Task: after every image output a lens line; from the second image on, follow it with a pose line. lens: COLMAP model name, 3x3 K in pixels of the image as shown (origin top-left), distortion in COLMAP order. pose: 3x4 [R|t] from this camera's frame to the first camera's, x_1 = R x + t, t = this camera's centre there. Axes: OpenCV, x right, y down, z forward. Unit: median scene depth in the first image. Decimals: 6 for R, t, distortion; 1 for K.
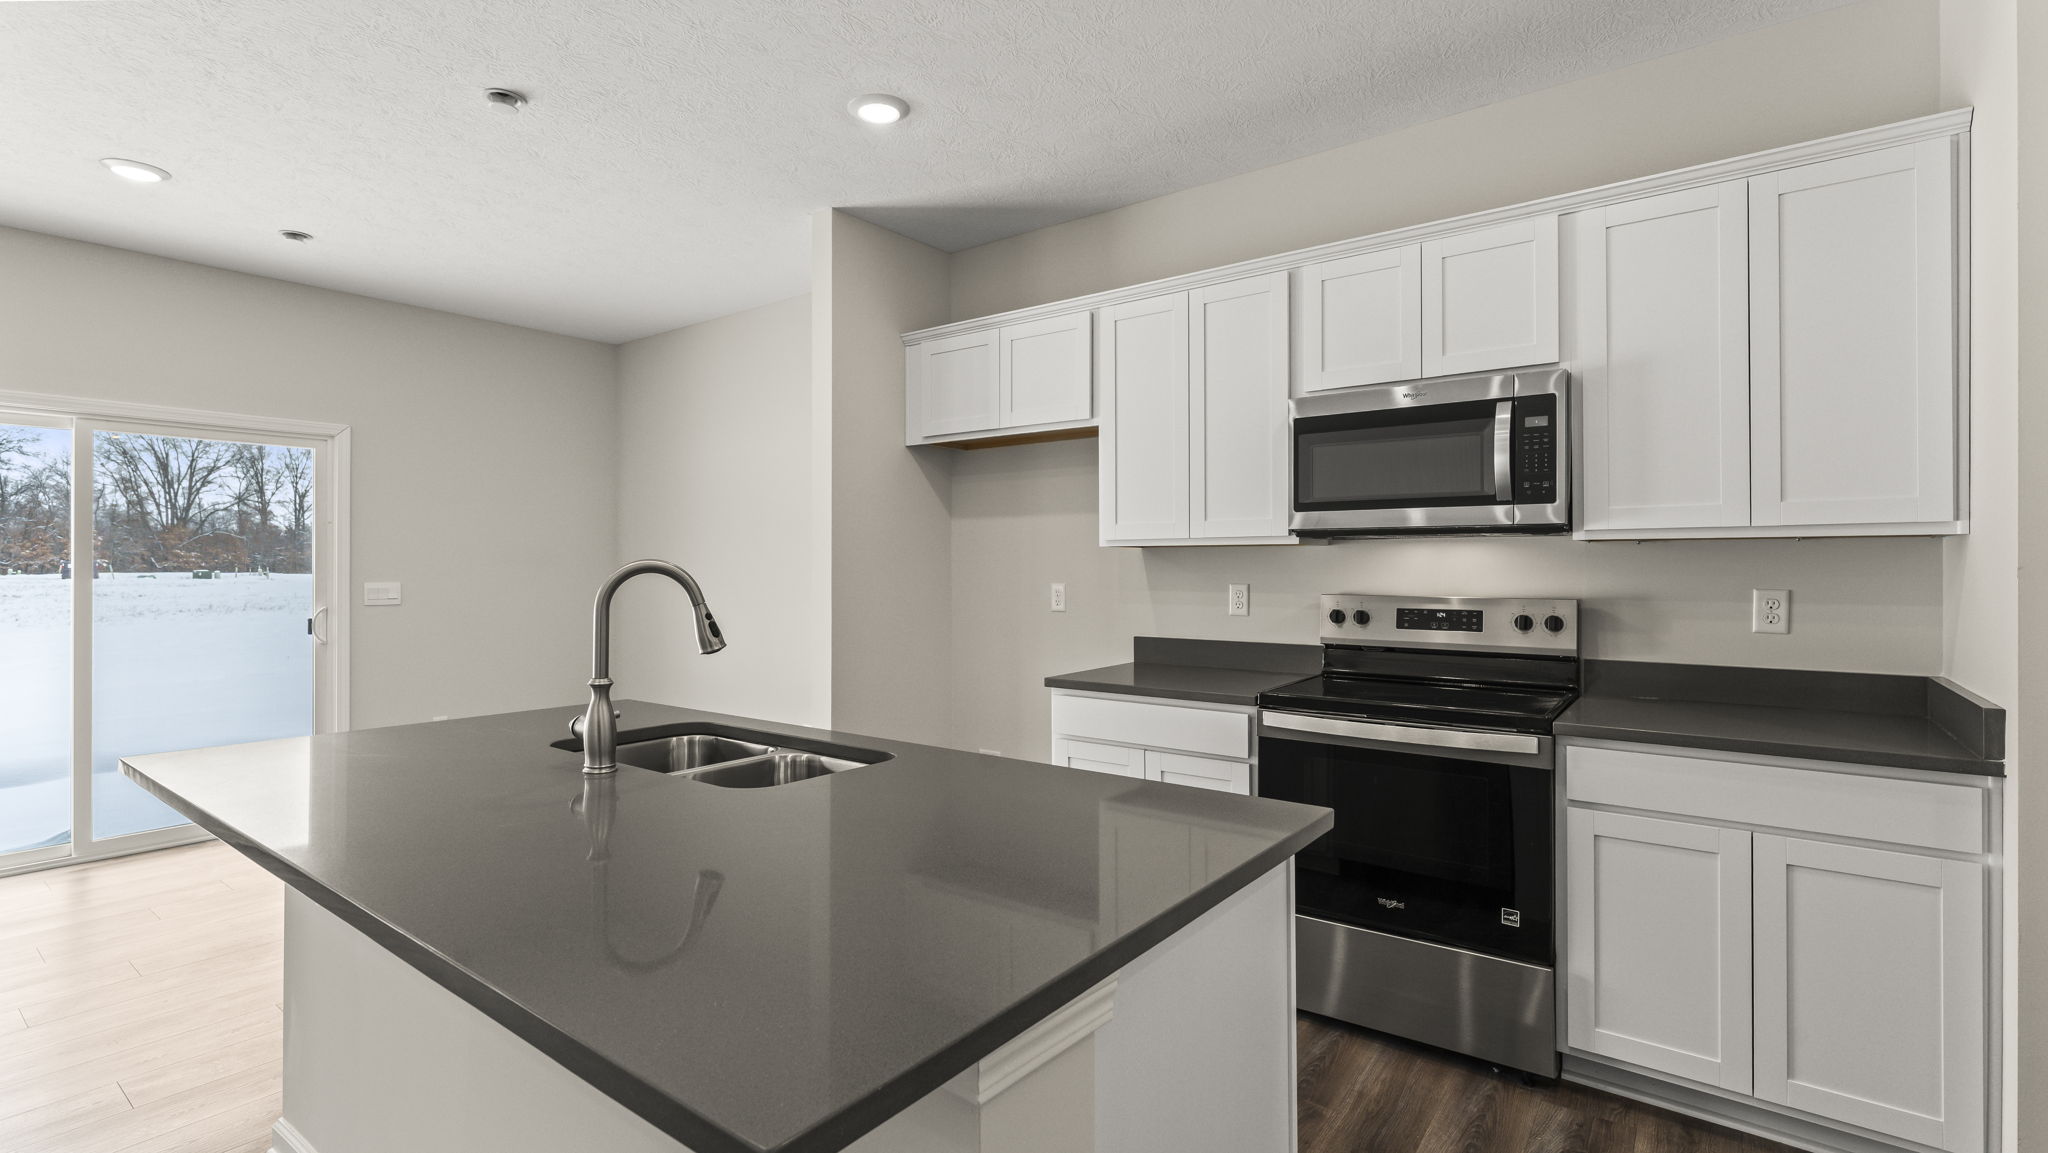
lens RADIAL K [[923.5, 0, 1017.2], [0, 923.5, 561.6], [0, 0, 1]] dist [-0.000276, -0.000119]
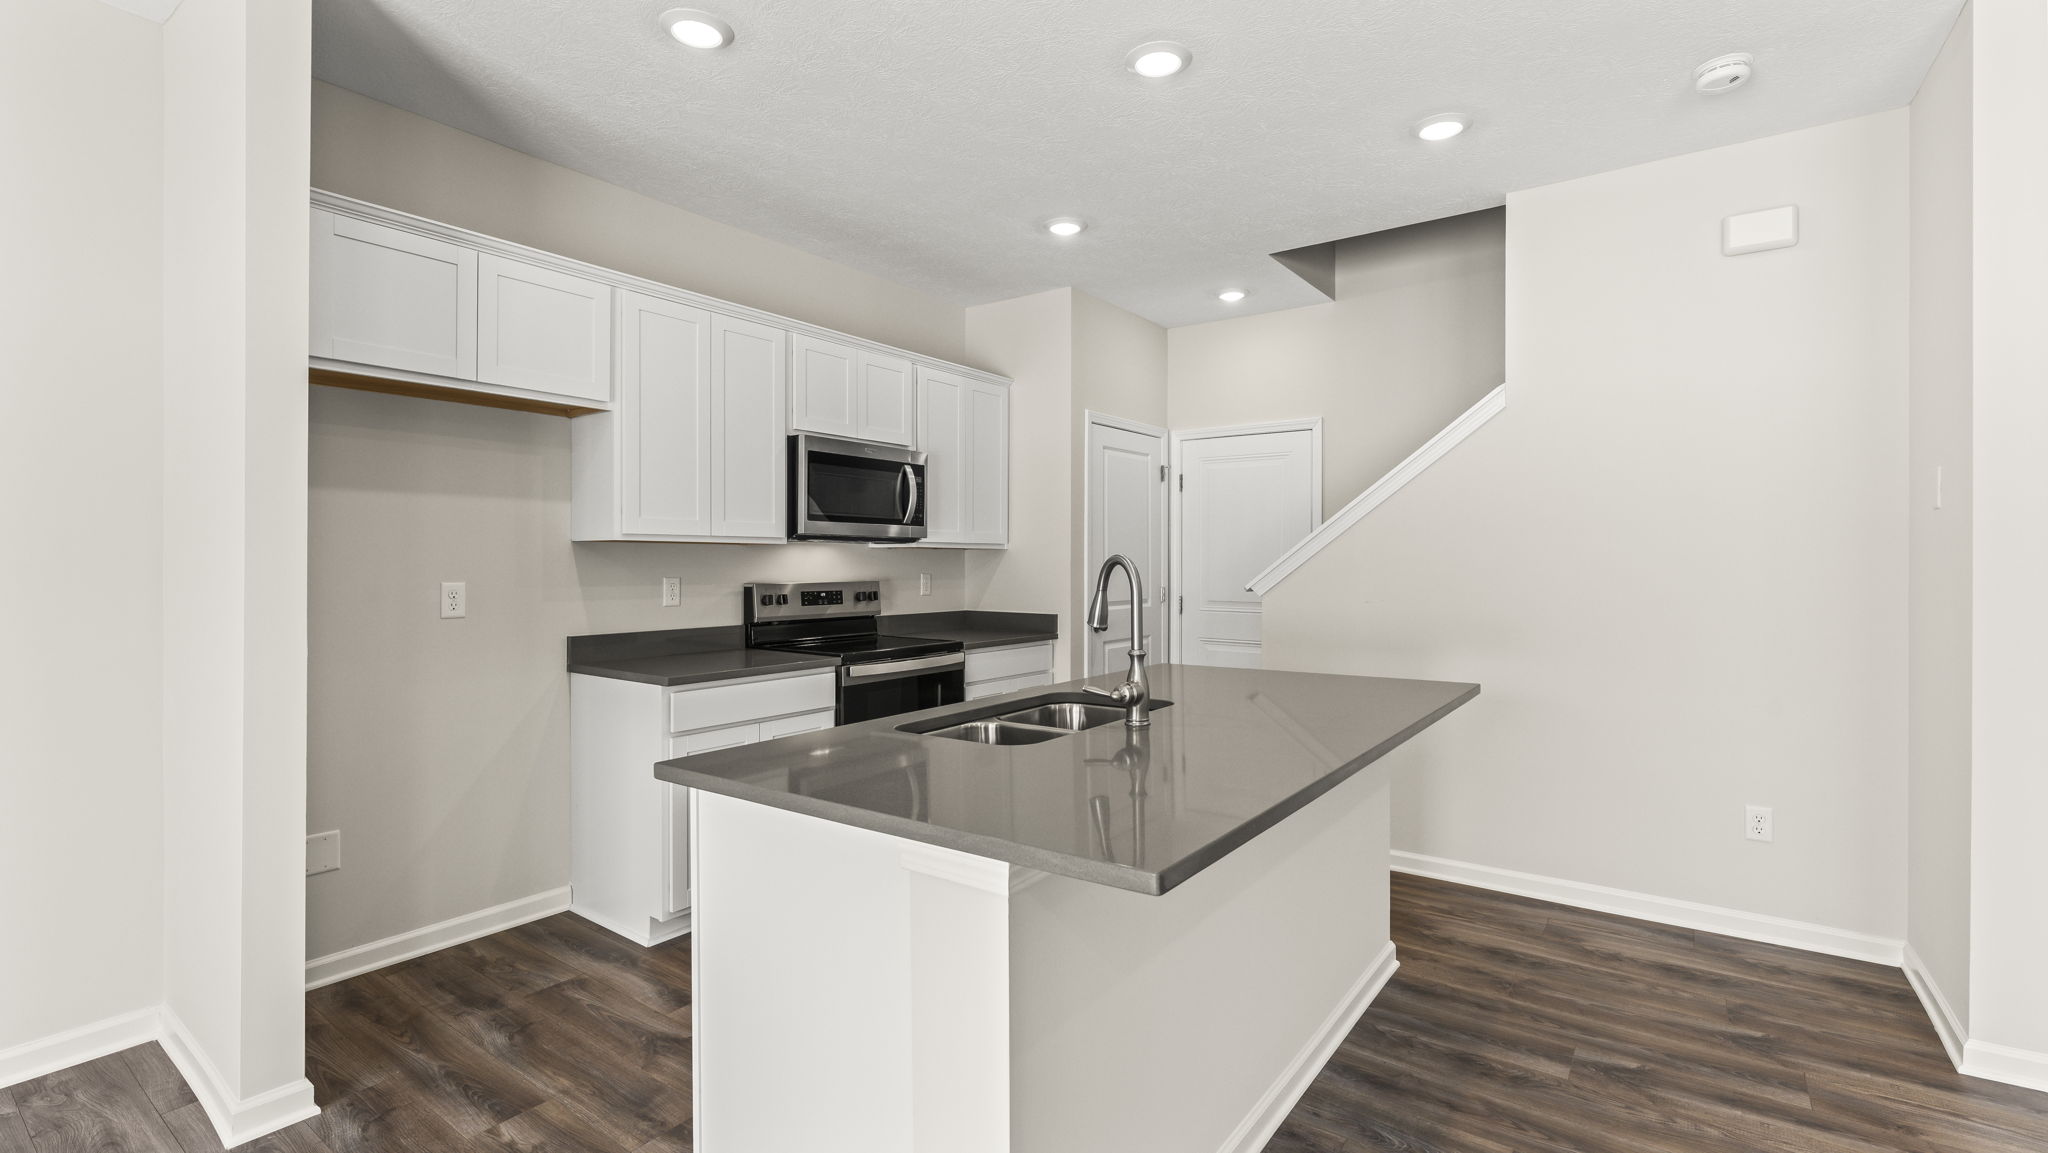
lens RADIAL K [[923.5, 0, 1017.2], [0, 923.5, 561.6], [0, 0, 1]] dist [-0.000276, -0.000119]
pose [[-0.020503, 0.002162, 0.999787, -0.872596], [-0.007060, 0.999972, -0.002308, 0.005390], [-0.999765, -0.007106, -0.020487, 0.616615]]
